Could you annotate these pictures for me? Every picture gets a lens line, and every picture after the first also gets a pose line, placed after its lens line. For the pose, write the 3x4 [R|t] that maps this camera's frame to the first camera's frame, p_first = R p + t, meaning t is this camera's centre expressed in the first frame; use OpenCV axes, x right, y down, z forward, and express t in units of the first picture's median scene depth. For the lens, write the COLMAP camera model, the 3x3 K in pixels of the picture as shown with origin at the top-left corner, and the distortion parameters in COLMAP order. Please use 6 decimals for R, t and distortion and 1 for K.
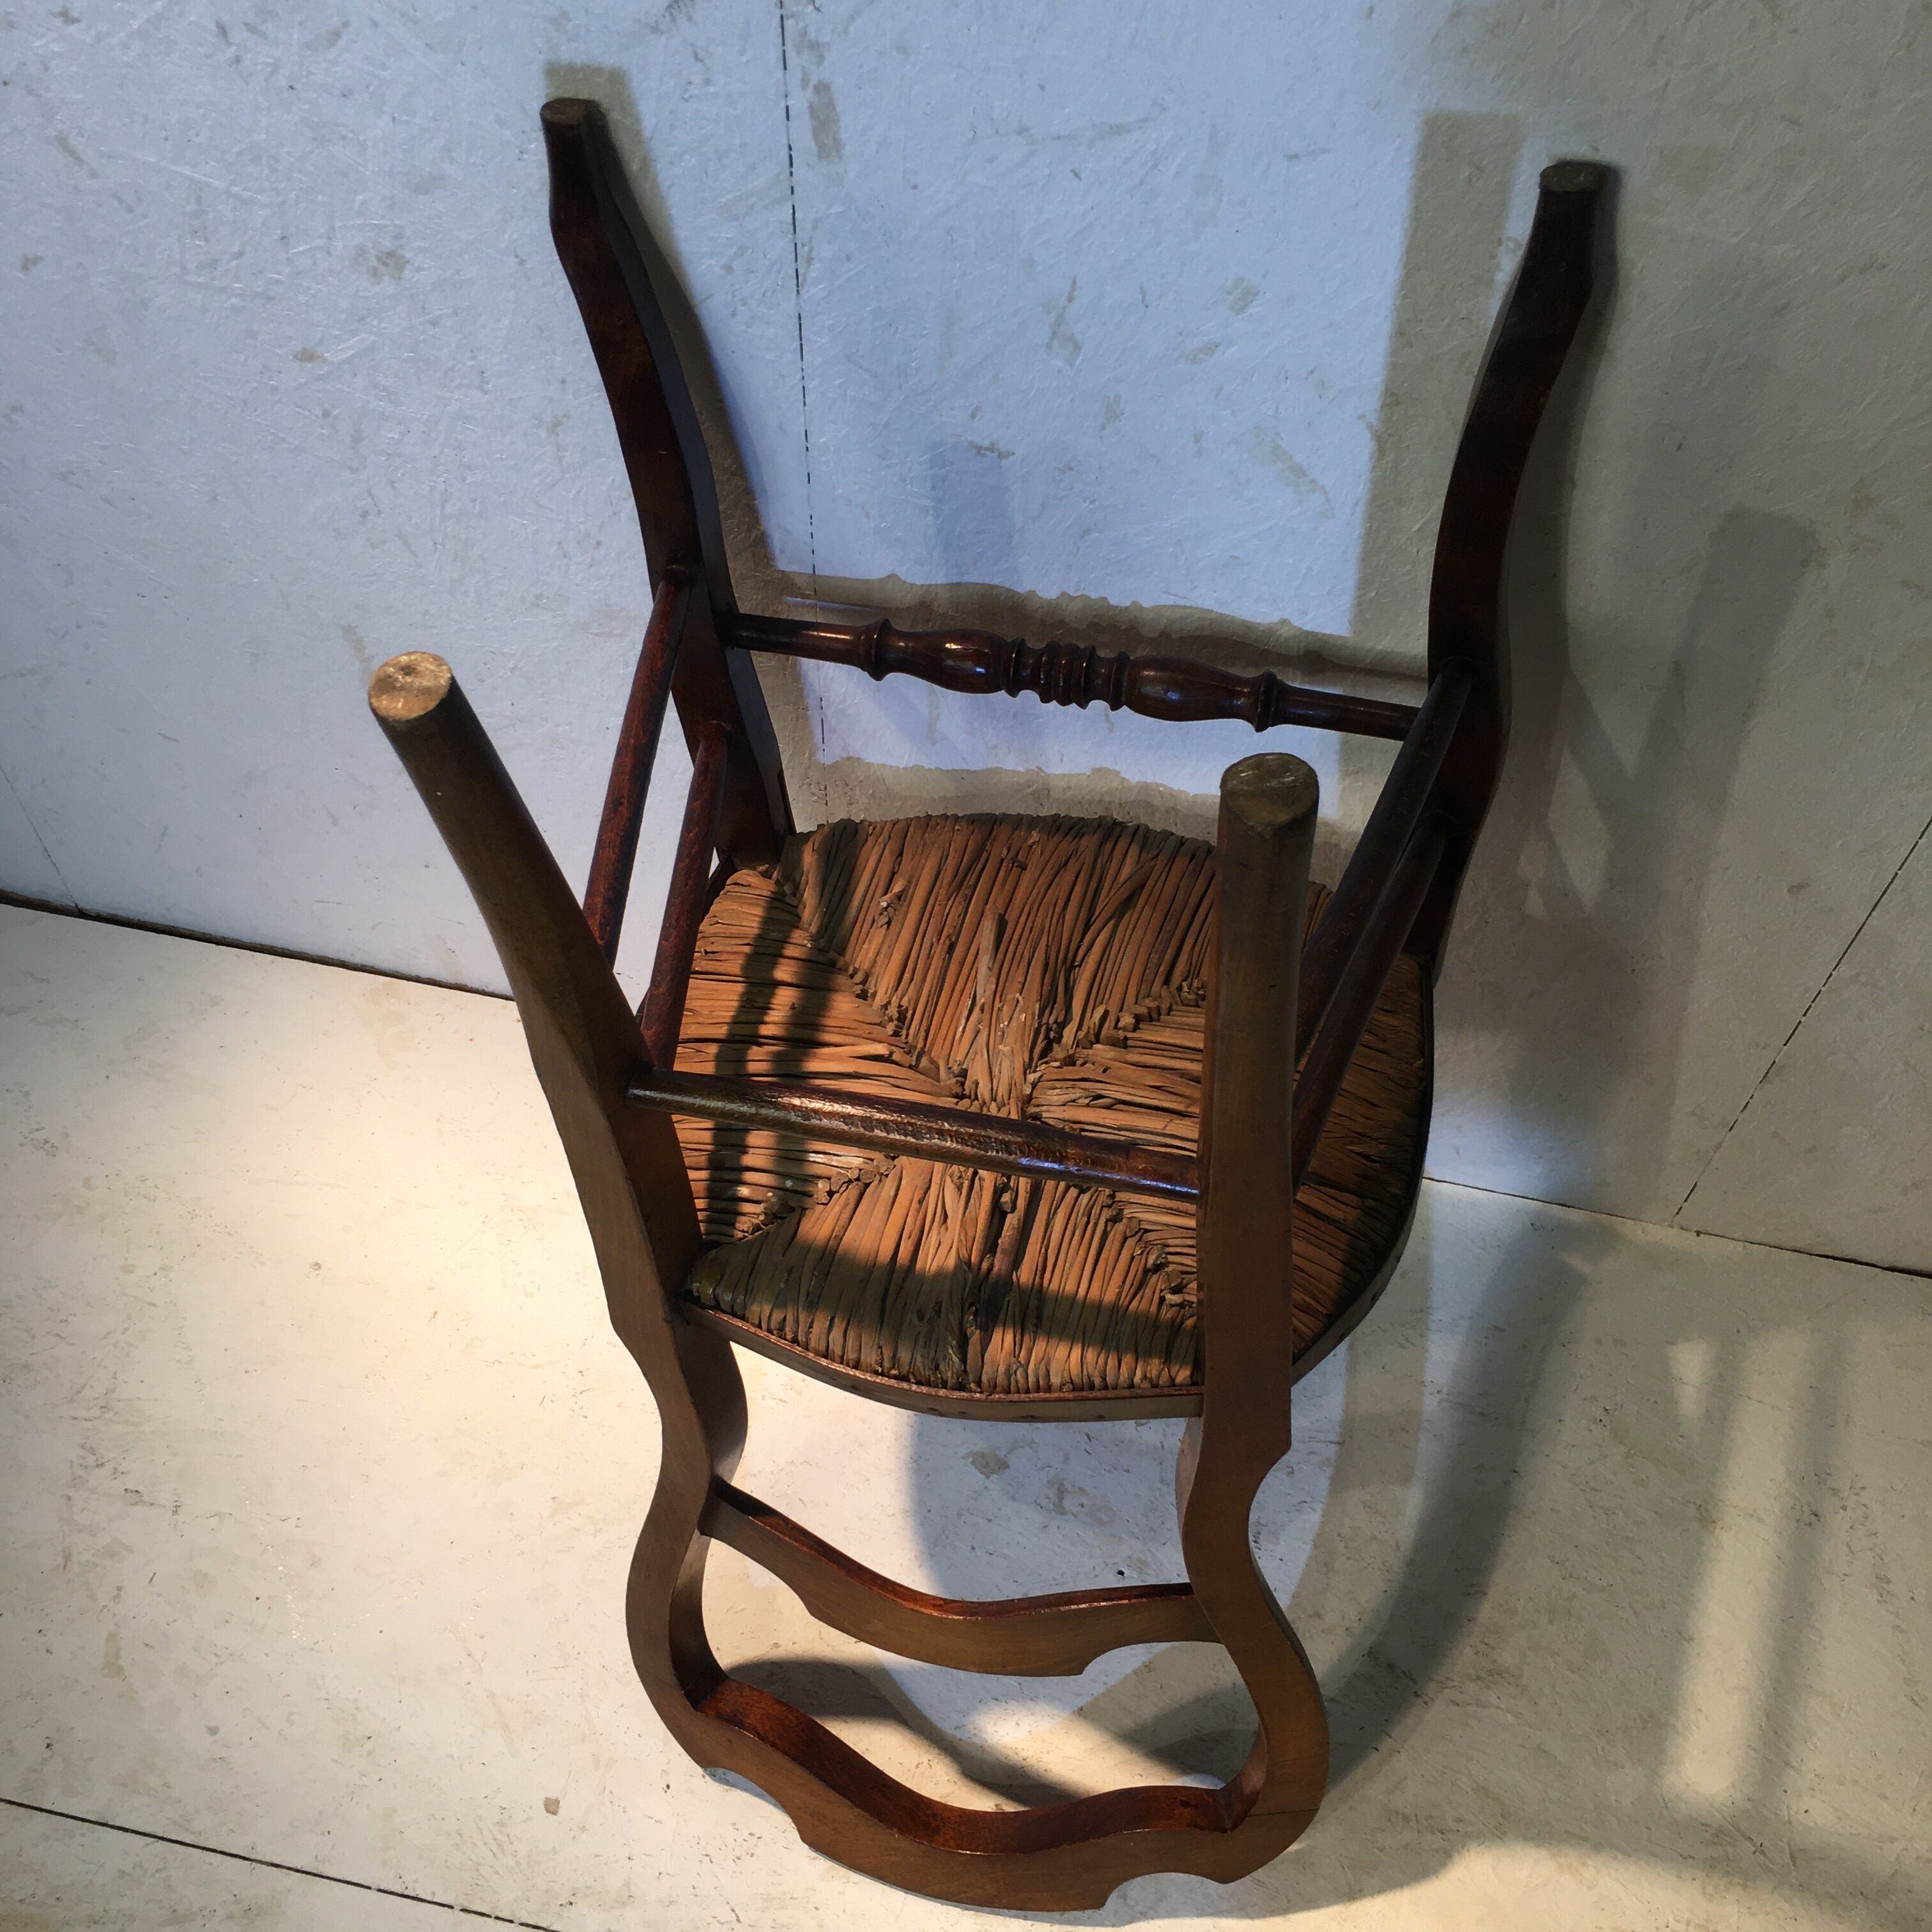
lens RADIAL K [[2240.8, 0, 961.1], [0, 2240.8, 954.6], [0, 0, 1]] dist [0.016300, 0.000000]
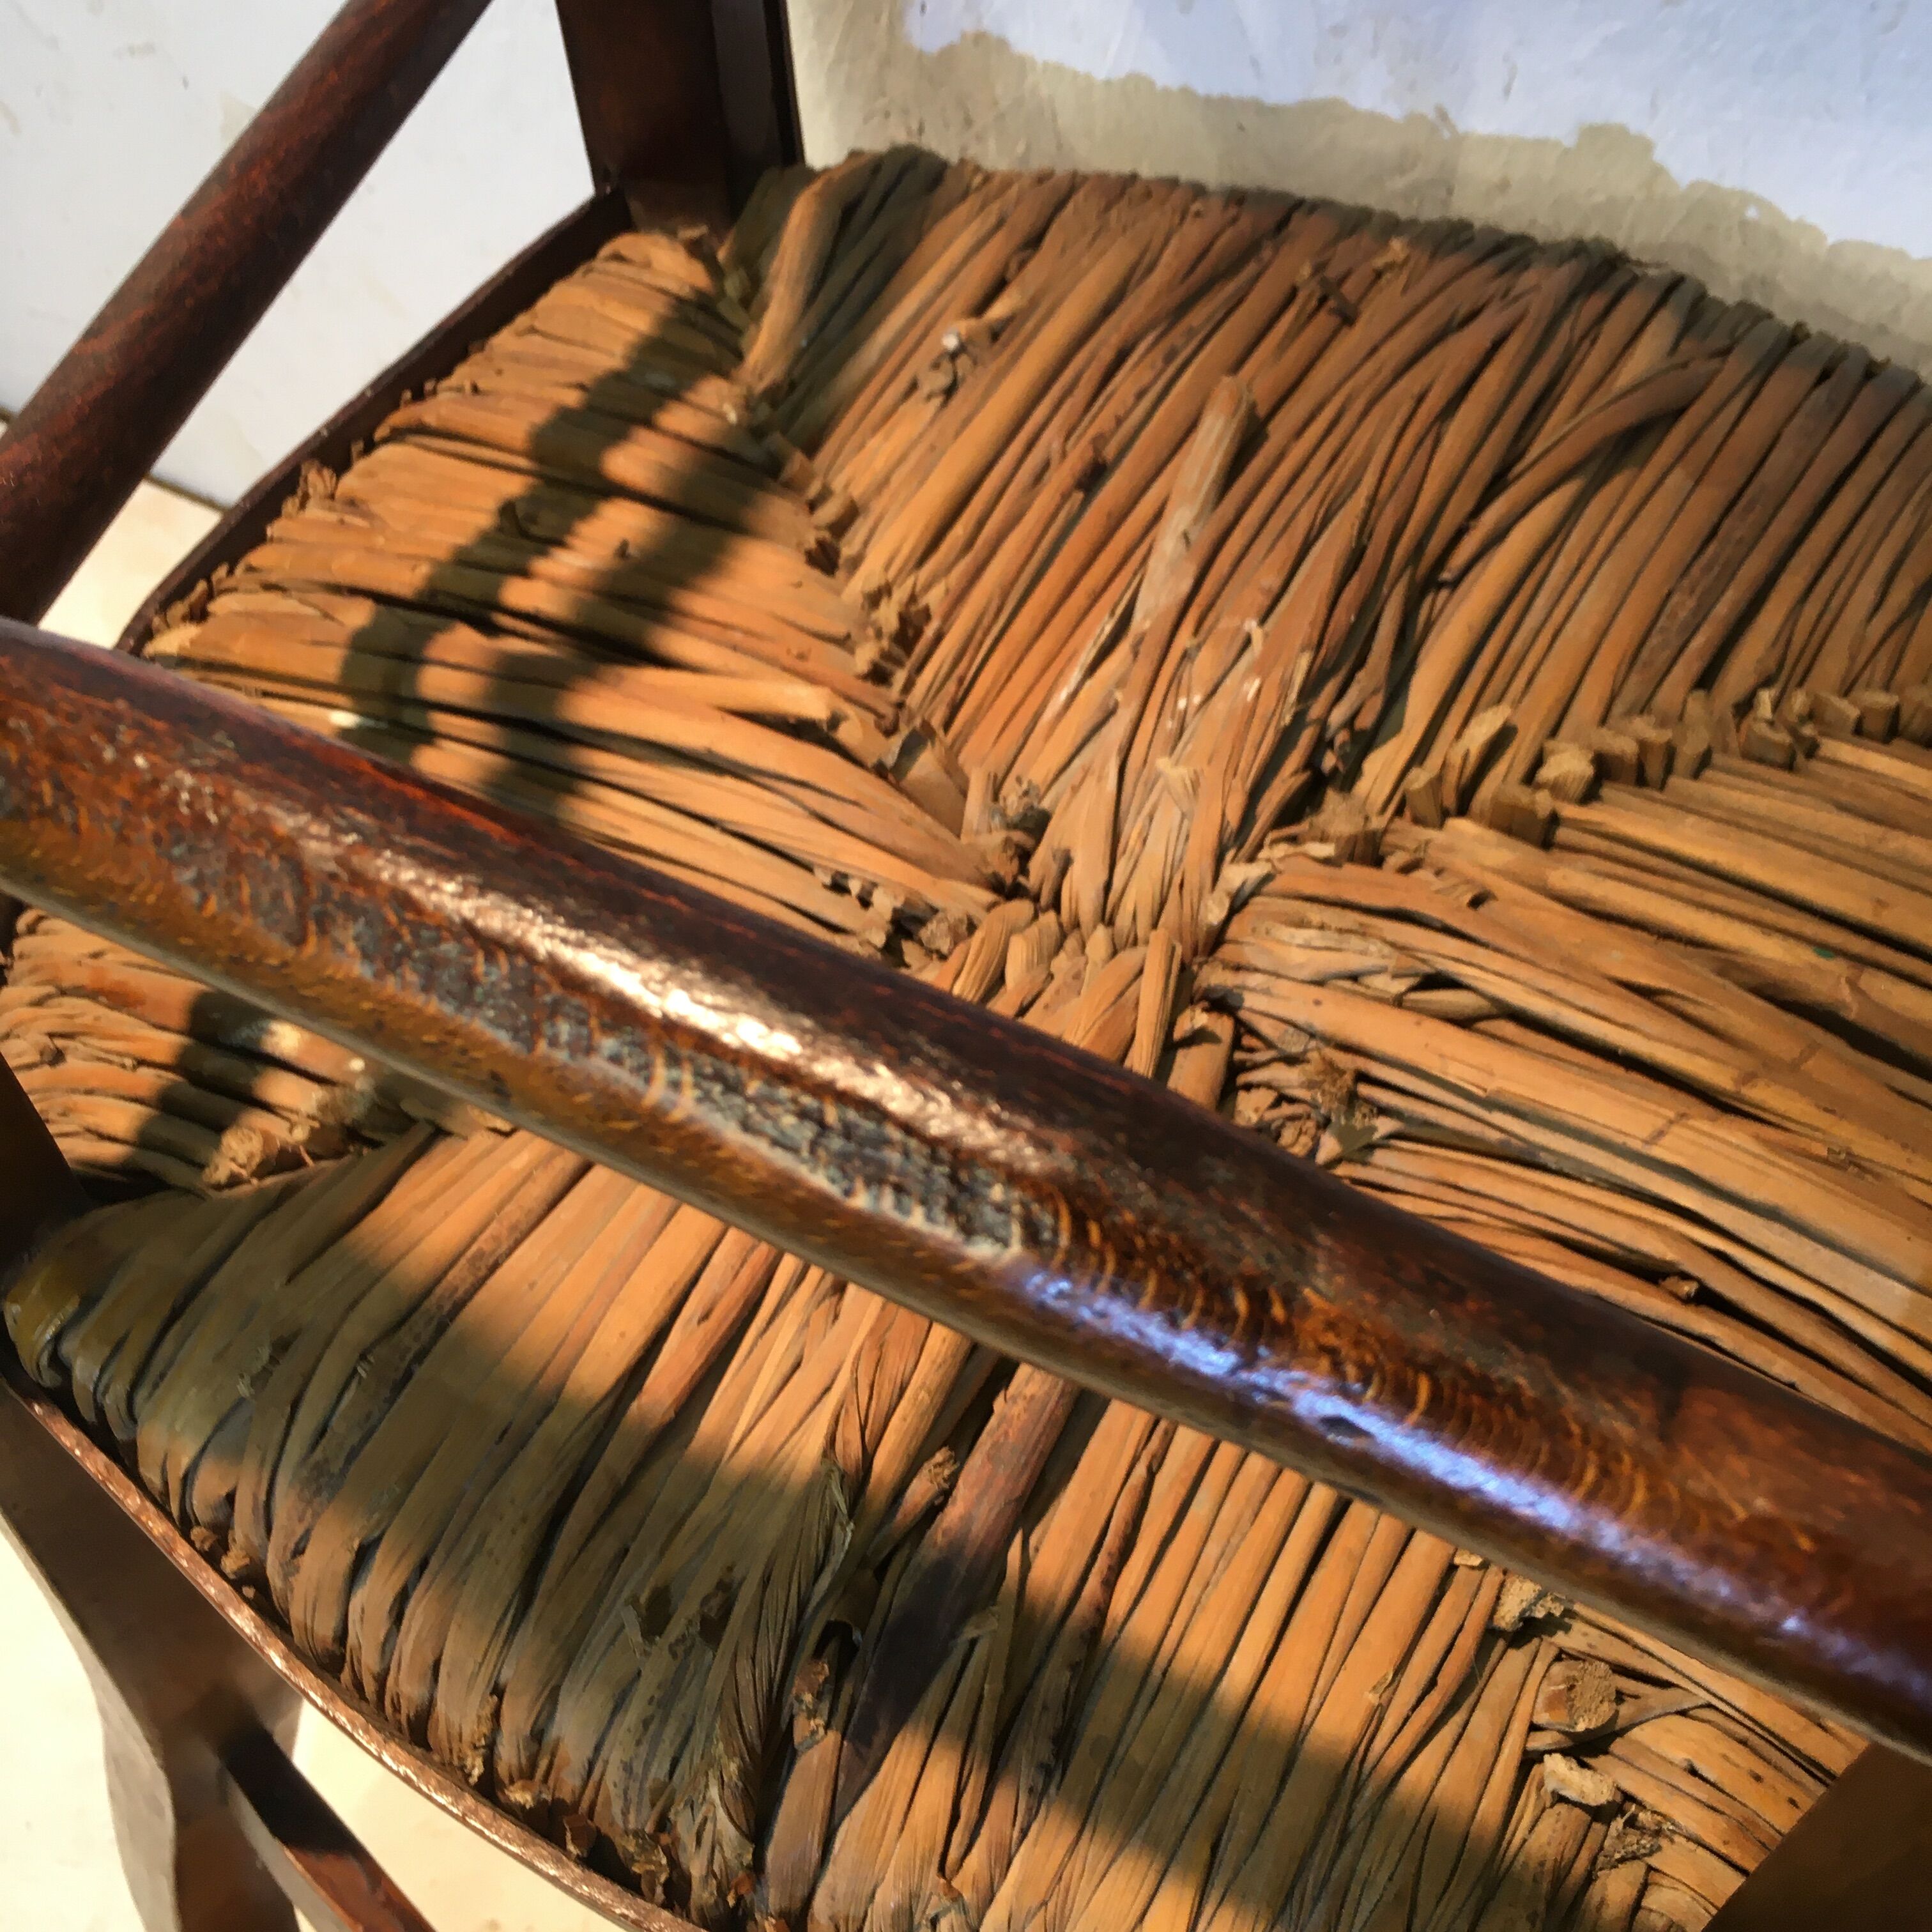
lens RADIAL K [[2240.8, 0, 956.4], [0, 2240.8, 979.1], [0, 0, 1]] dist [0.016300, 0.000000]
pose [[0.972644, 0.207459, -0.104516, 0.028402], [-0.195972, 0.974381, 0.110349, 0.041040], [0.124731, -0.086848, 0.988382, 0.668616]]
